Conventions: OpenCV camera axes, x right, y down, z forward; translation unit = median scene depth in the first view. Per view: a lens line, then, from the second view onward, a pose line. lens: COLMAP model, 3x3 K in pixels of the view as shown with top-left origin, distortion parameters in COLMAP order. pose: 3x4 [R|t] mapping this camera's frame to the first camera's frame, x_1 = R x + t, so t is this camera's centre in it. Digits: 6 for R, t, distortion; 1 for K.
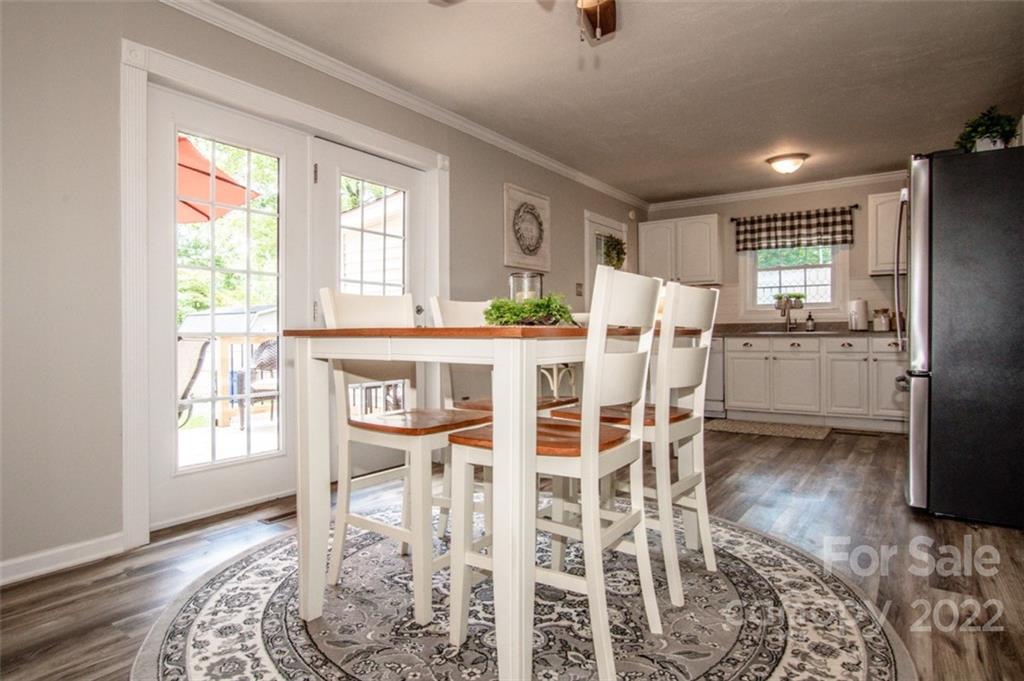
lens RADIAL K [[586.4, 0, 528.0], [0, 586.4, 333.5], [0, 0, 1]] dist [-0.001124, 0.000249]
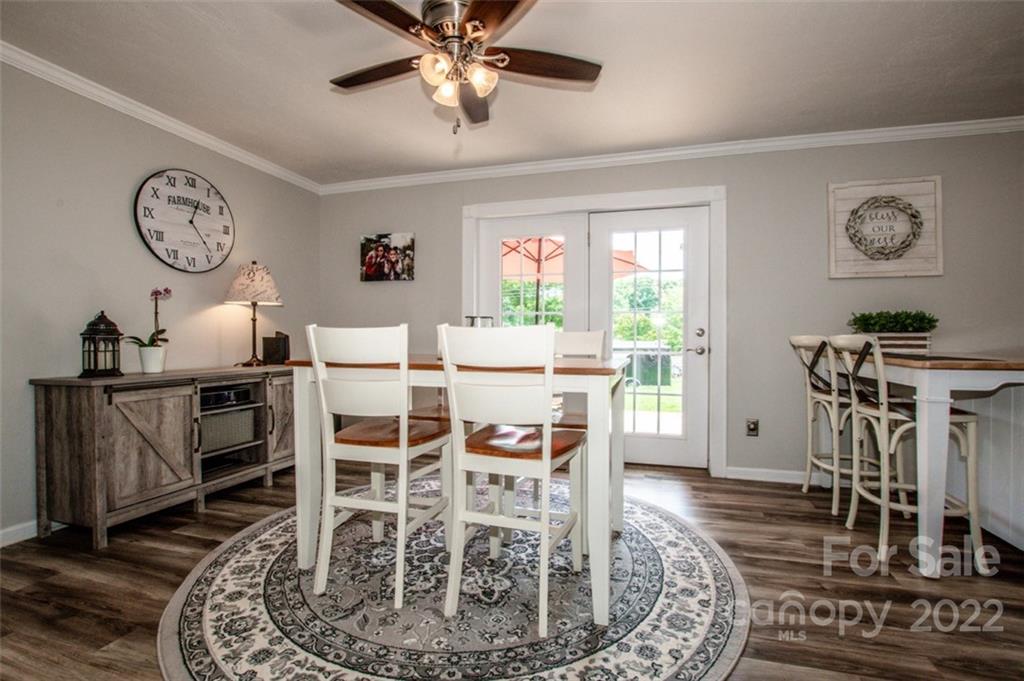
lens RADIAL K [[460.6, 0, 524.4], [0, 460.6, 336.9], [0, 0, 1]] dist [-0.030038, 0.000775]
pose [[0.305858, 0.003432, -0.952071, 0.352138], [-0.007278, 0.999973, 0.001266, -0.020162], [0.952049, 0.006542, 0.305875, 0.274101]]
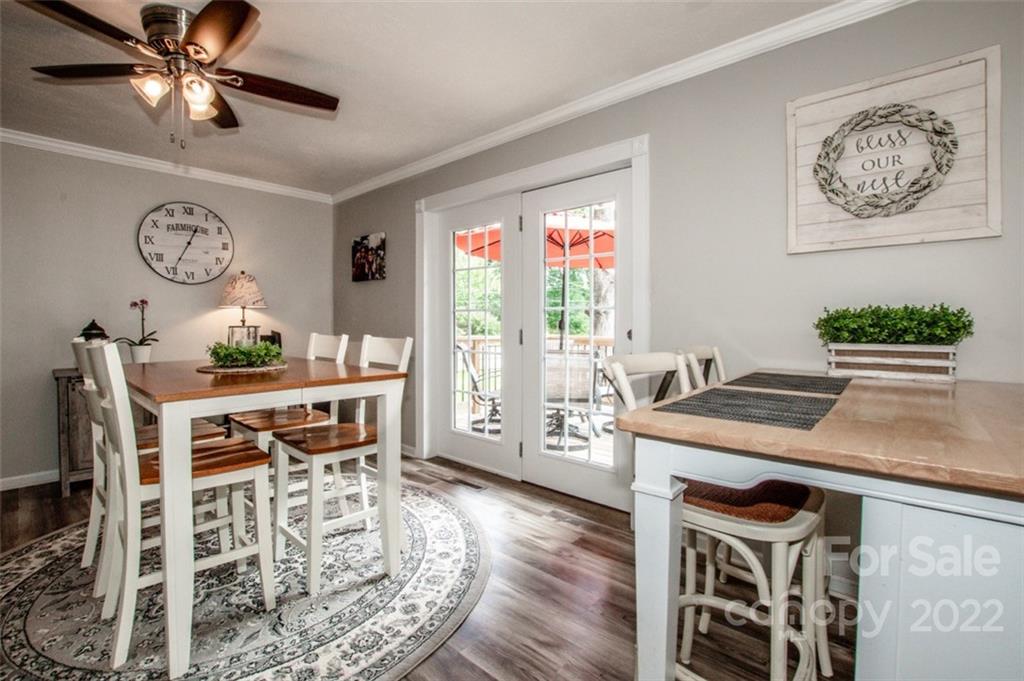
lens RADIAL K [[463.3, 0, 525.0], [0, 463.3, 326.8], [0, 0, 1]] dist [-0.027930, 0.000688]
pose [[-0.136439, 0.017582, -0.990492, 0.319672], [-0.001619, 0.999837, 0.017971, -0.041649], [0.990647, 0.004055, -0.136389, 0.615741]]
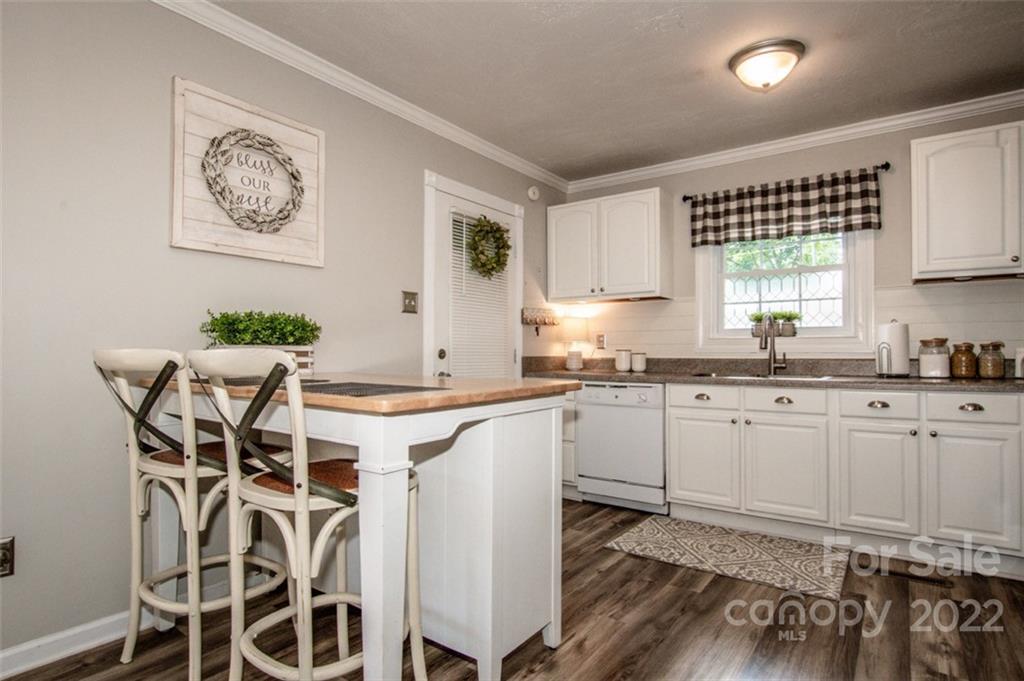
lens RADIAL K [[536.8, 0, 512.4], [0, 536.8, 344.5], [0, 0, 1]] dist [-0.024322, 0.001664]
pose [[0.998959, 0.007628, -0.044981, 0.199481], [-0.008414, 0.999815, -0.017308, -0.022316], [0.044841, 0.017669, 0.998838, 0.434557]]
